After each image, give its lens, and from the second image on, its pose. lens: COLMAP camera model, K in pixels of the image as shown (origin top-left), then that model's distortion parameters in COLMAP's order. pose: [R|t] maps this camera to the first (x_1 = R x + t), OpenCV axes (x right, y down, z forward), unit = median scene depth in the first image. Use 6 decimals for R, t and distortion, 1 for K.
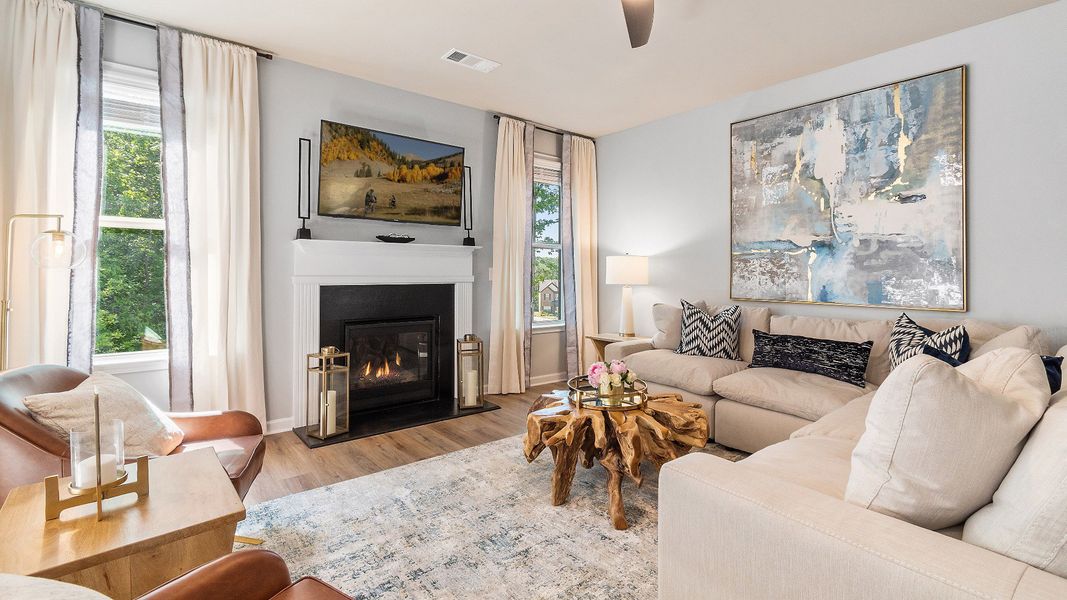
lens RADIAL K [[473.6, 0, 533.1], [0, 473.6, 268.7], [0, 0, 1]] dist [-0.001900, -0.000760]
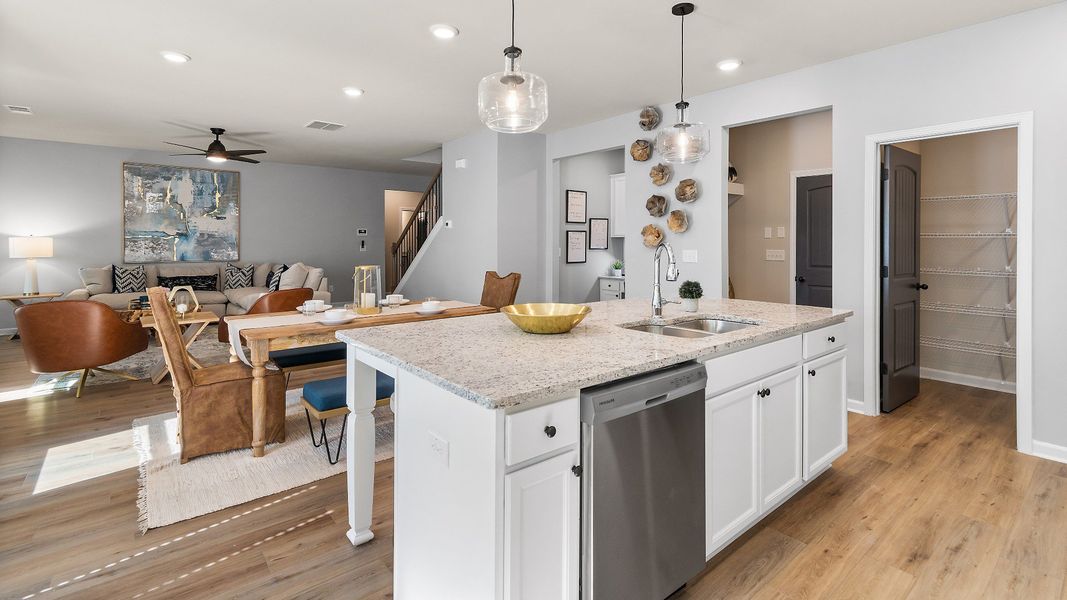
lens RADIAL K [[487.5, 0, 531.1], [0, 487.5, 242.5], [0, 0, 1]] dist [-0.000805, -0.000237]
pose [[-0.006384, -0.009991, 0.999930, -1.594519], [-0.011116, 0.999889, 0.009920, -0.052972], [-0.999918, -0.011052, -0.006494, -0.572847]]
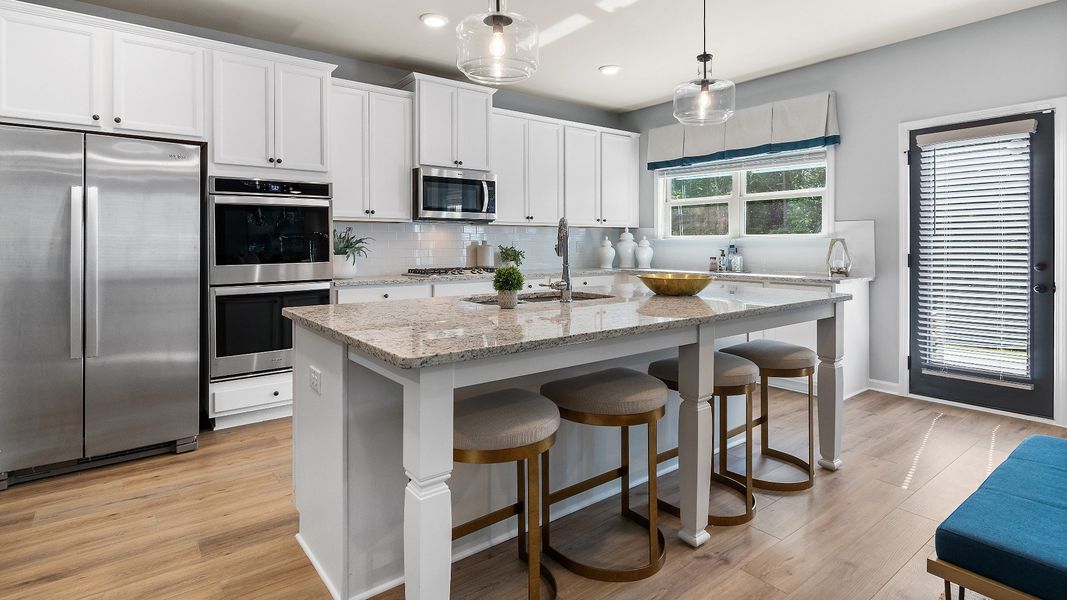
lens RADIAL K [[532.7, 0, 531.2], [0, 532.7, 243.8], [0, 0, 1]] dist [-0.000324, -0.001724]
pose [[-0.016913, -0.007839, -0.999826, -0.240994], [0.012499, 0.999889, -0.008051, -0.008914], [0.999779, -0.012633, -0.016813, -0.790325]]
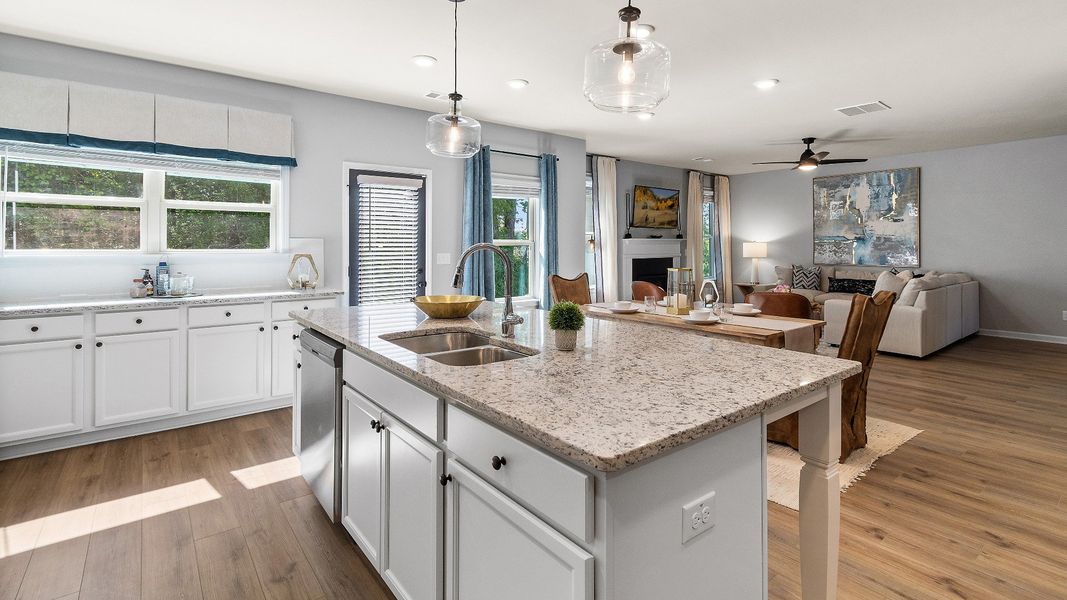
lens RADIAL K [[492.4, 0, 532.2], [0, 492.4, 244.9], [0, 0, 1]] dist [0.000937, 0.000405]
pose [[0.999813, -0.007285, -0.017893, -0.869187], [0.007433, 0.999939, 0.008229, -0.051069], [0.017832, -0.008360, 0.999806, -1.318605]]
